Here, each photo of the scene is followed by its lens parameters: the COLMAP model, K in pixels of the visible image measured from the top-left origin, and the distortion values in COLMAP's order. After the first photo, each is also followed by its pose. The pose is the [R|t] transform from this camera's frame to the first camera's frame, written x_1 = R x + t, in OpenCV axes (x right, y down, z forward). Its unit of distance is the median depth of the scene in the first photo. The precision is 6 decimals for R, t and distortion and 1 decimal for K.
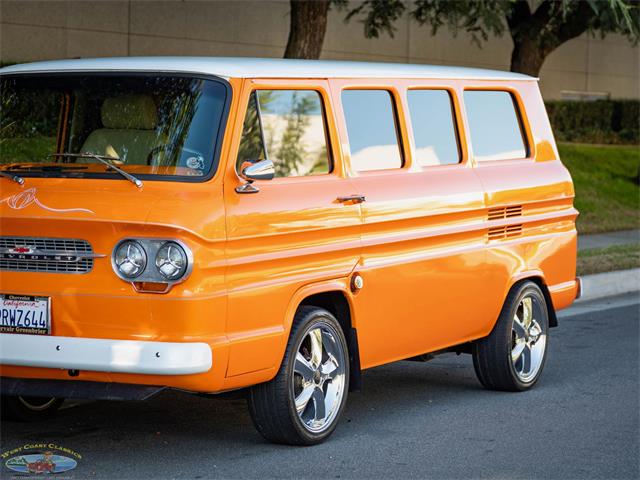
lens RADIAL K [[1962.0, 0, 318.7], [0, 1962.0, 240.4], [0, 0, 1]] dist [0.296100, 0.000000]
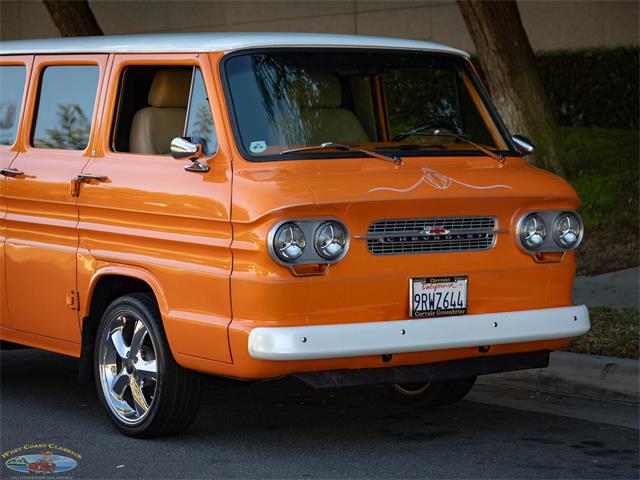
lens RADIAL K [[1962.0, 0, 319.6], [0, 1962.0, 234.9], [0, 0, 1]] dist [0.296100, 0.000000]
pose [[0.434684, -0.058928, 0.898653, -1.229881], [0.056133, 0.997690, 0.038270, -0.039466], [-0.898832, 0.033809, 0.436988, 0.738267]]
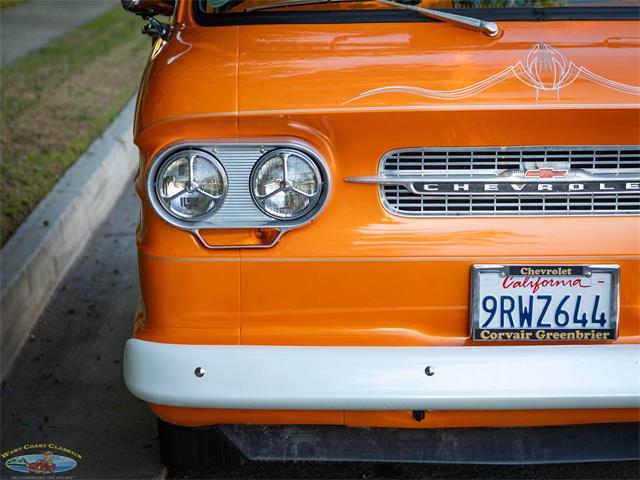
lens RADIAL K [[1962.0, 0, 334.0], [0, 1962.0, 258.0], [0, 0, 1]] dist [0.296100, 0.000000]
pose [[0.853859, -0.091669, 0.512368, -0.523772], [0.036213, 0.992447, 0.117211, -0.039076], [-0.519243, -0.081527, 0.850729, 0.718651]]
